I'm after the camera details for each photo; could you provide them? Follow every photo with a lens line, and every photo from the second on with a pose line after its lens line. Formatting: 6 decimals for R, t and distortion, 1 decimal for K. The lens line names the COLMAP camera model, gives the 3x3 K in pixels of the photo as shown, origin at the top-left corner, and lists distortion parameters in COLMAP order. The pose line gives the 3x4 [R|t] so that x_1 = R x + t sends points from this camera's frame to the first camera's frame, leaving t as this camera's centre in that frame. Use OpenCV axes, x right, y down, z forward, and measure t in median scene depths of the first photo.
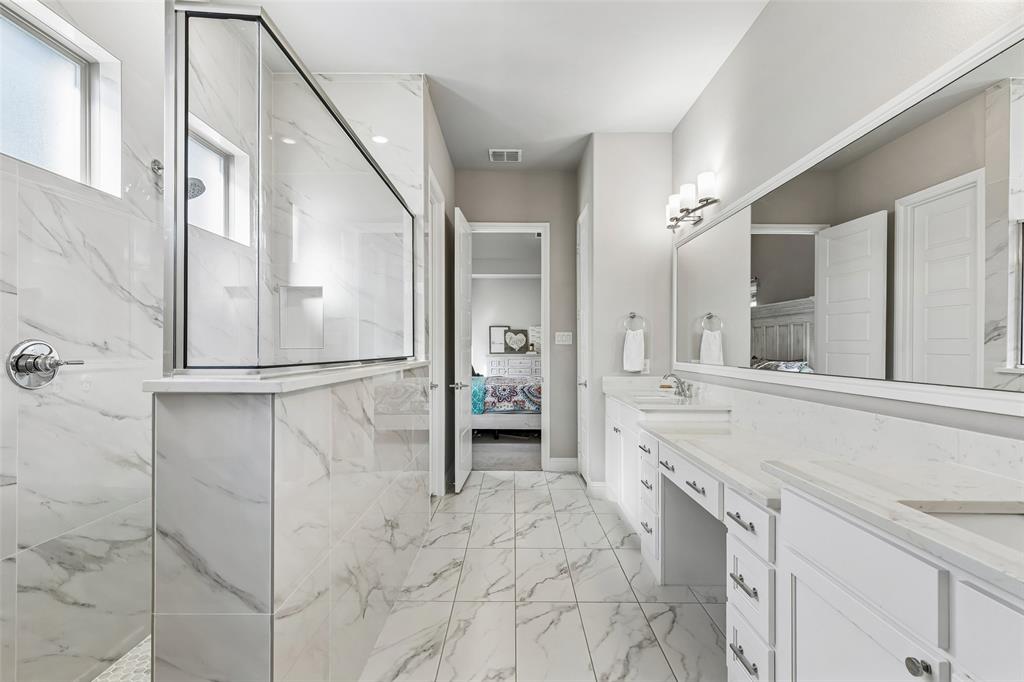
lens RADIAL K [[462.3, 0, 508.2], [0, 462.3, 347.6], [0, 0, 1]] dist [0.004824, -0.000637]
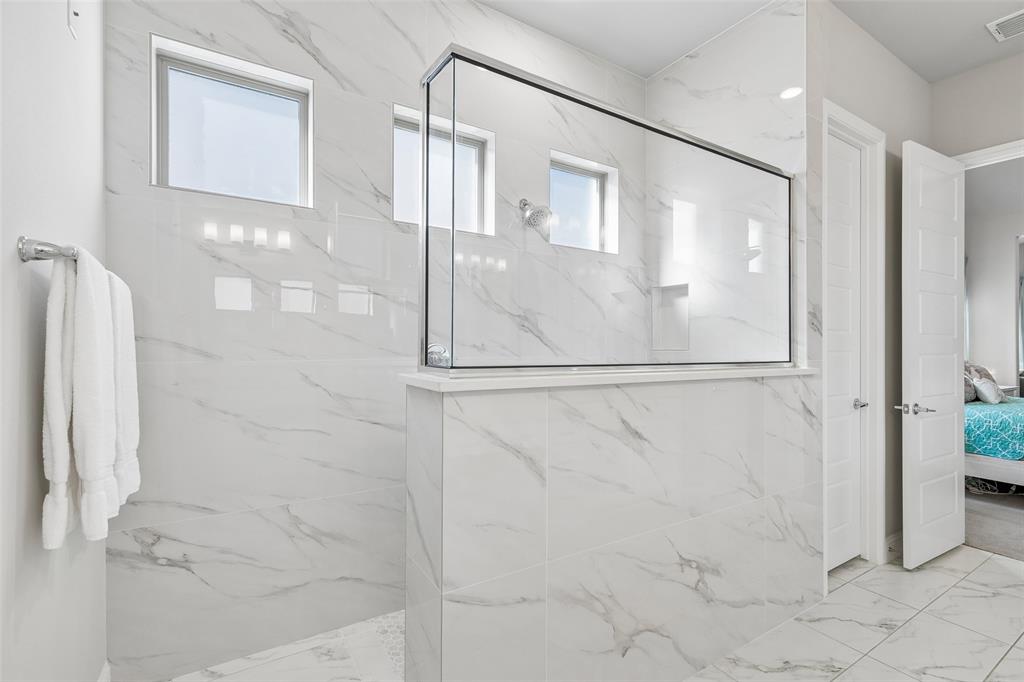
lens RADIAL K [[459.5, 0, 510.9], [0, 459.5, 345.7], [0, 0, 1]] dist [0.004389, 0.000189]
pose [[0.536700, 0.003571, -0.843765, 0.230680], [-0.007478, 0.999972, -0.000525, -0.004952], [0.843740, 0.006592, 0.536712, 0.255371]]
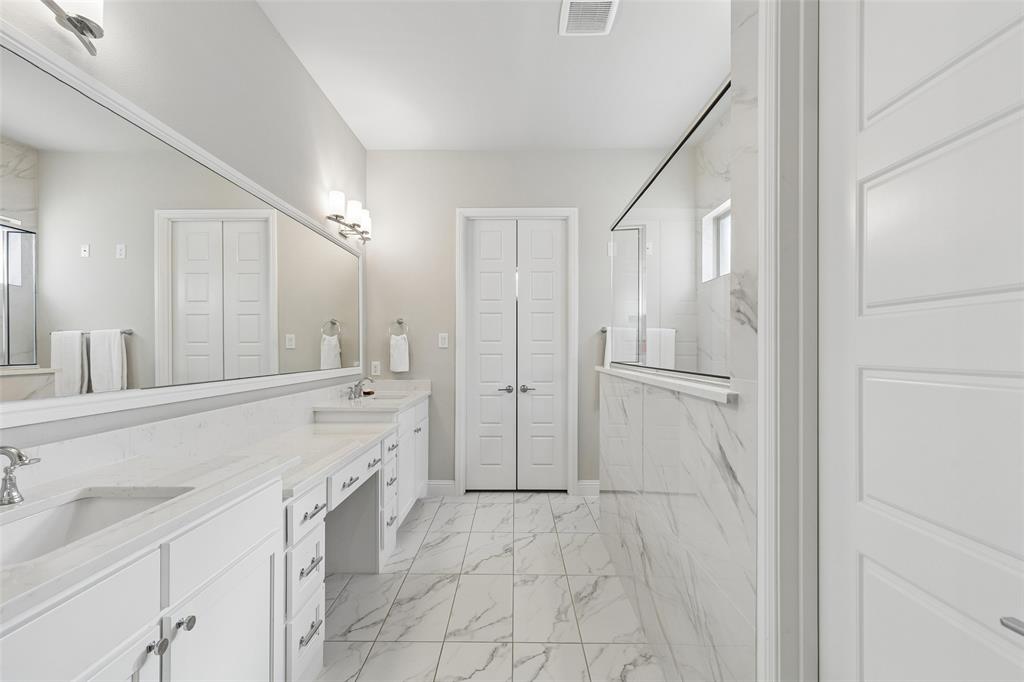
lens RADIAL K [[462.3, 0, 508.2], [0, 462.3, 347.6], [0, 0, 1]] dist [0.004824, -0.000637]
pose [[-0.999998, -0.001101, 0.001635, 0.022138], [-0.001105, 0.999996, -0.002656, -0.013237], [-0.001633, -0.002658, -0.999995, 1.779692]]
